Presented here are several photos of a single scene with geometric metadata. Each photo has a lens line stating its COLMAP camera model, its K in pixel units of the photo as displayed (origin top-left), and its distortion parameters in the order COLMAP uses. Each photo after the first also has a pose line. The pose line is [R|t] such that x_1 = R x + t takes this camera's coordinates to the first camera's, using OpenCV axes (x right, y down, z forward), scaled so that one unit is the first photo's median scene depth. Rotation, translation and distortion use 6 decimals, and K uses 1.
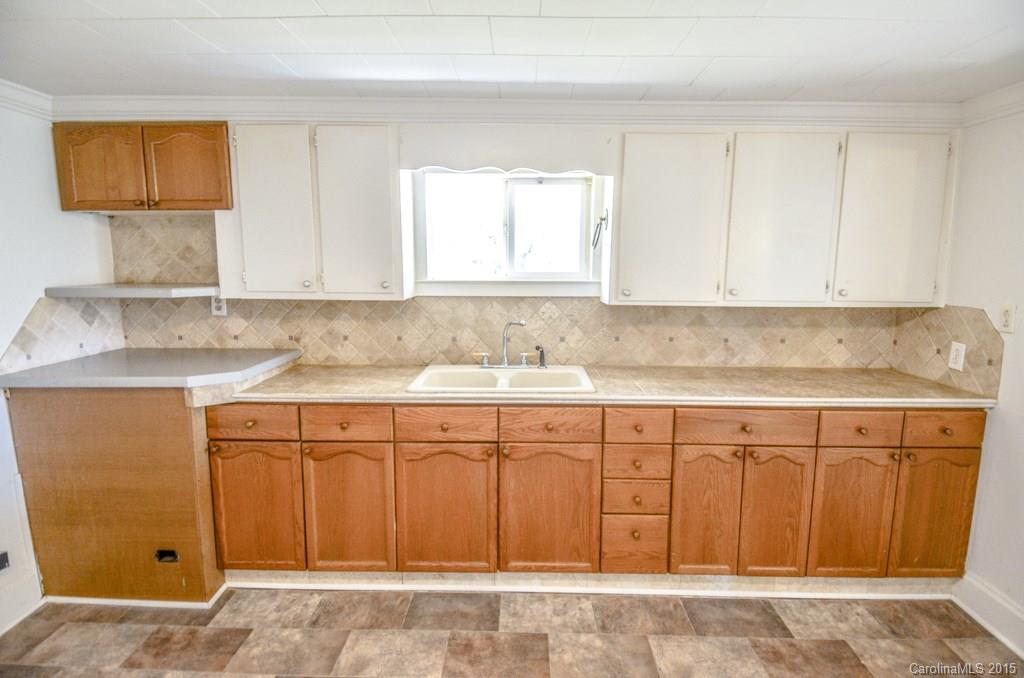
lens RADIAL K [[515.3, 0, 513.7], [0, 515.3, 337.9], [0, 0, 1]] dist [0.009957, -0.012663]
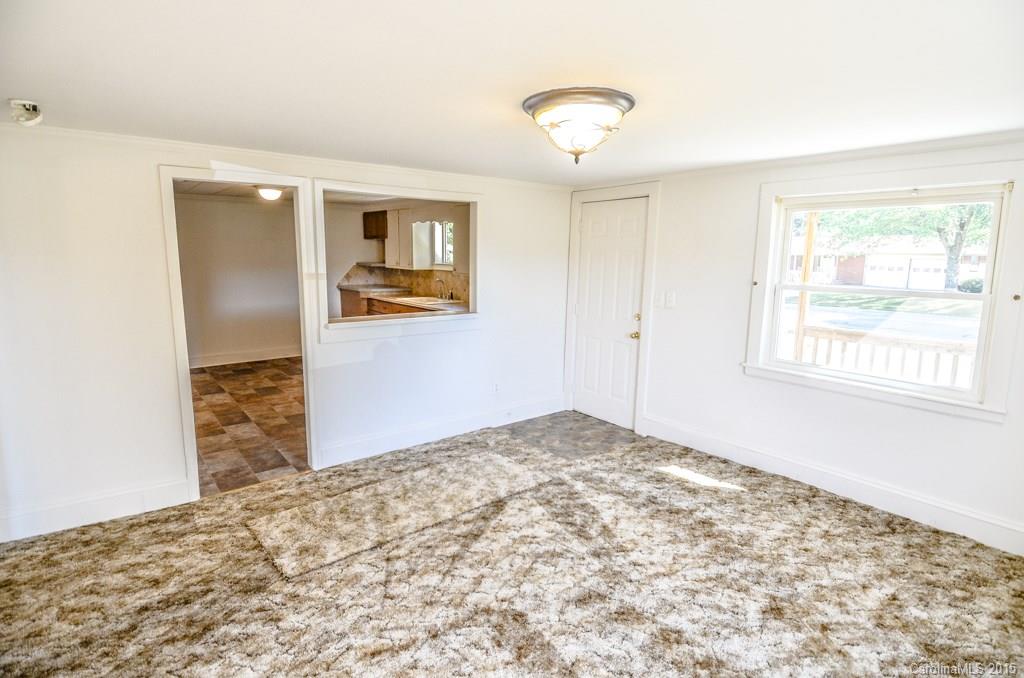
lens RADIAL K [[533.3, 0, 513.6], [0, 533.3, 332.3], [0, 0, 1]] dist [0.033852, -0.041497]
pose [[0.626048, 0.120290, -0.770451, 2.448383], [-0.118703, 0.991217, 0.058303, 0.030511], [0.770697, 0.054955, 0.634828, -0.403851]]
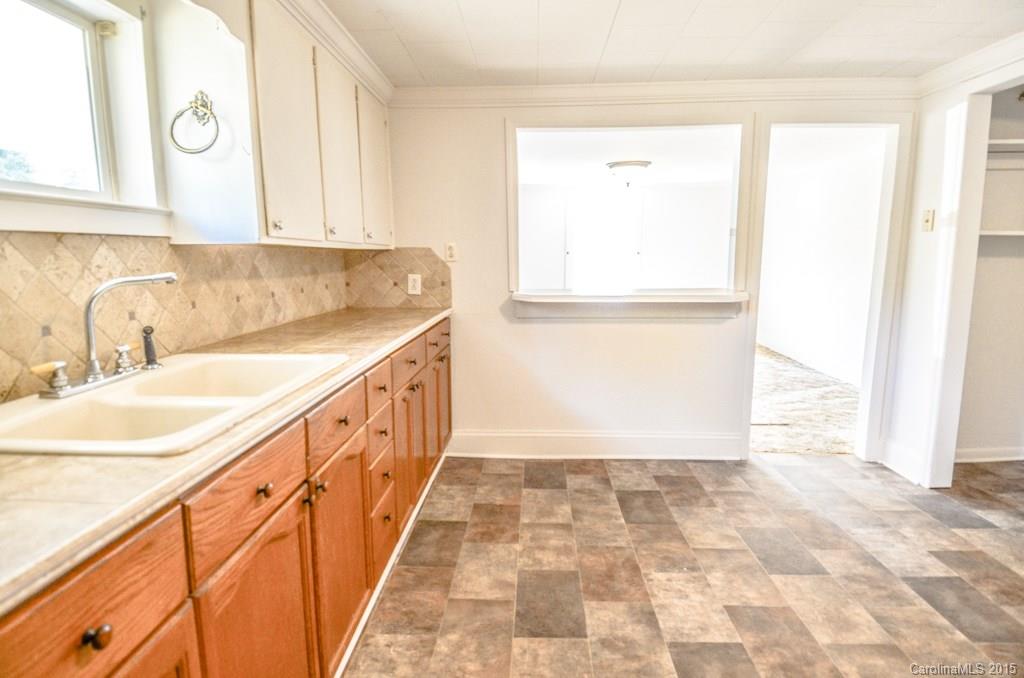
lens RADIAL K [[533.3, 0, 511.5], [0, 533.3, 342.9], [0, 0, 1]] dist [0.033852, -0.041497]
pose [[0.019924, -0.163969, 0.986264, -0.525881], [0.142754, 0.976820, 0.159515, -0.002526], [-0.989558, 0.137614, 0.042870, 0.682894]]
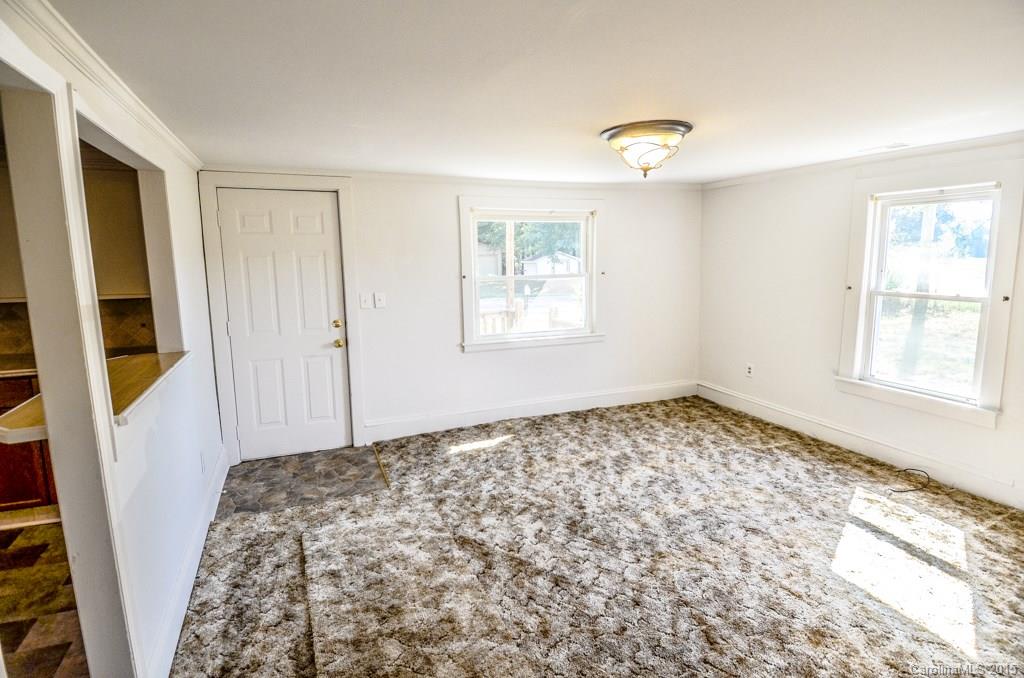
lens RADIAL K [[533.3, 0, 516.5], [0, 533.3, 334.3], [0, 0, 1]] dist [0.033852, -0.041497]
pose [[0.915053, -0.070354, 0.397151, 1.084888], [0.069162, 0.997455, 0.017343, 0.080200], [-0.397361, 0.011598, 0.917589, -0.688059]]
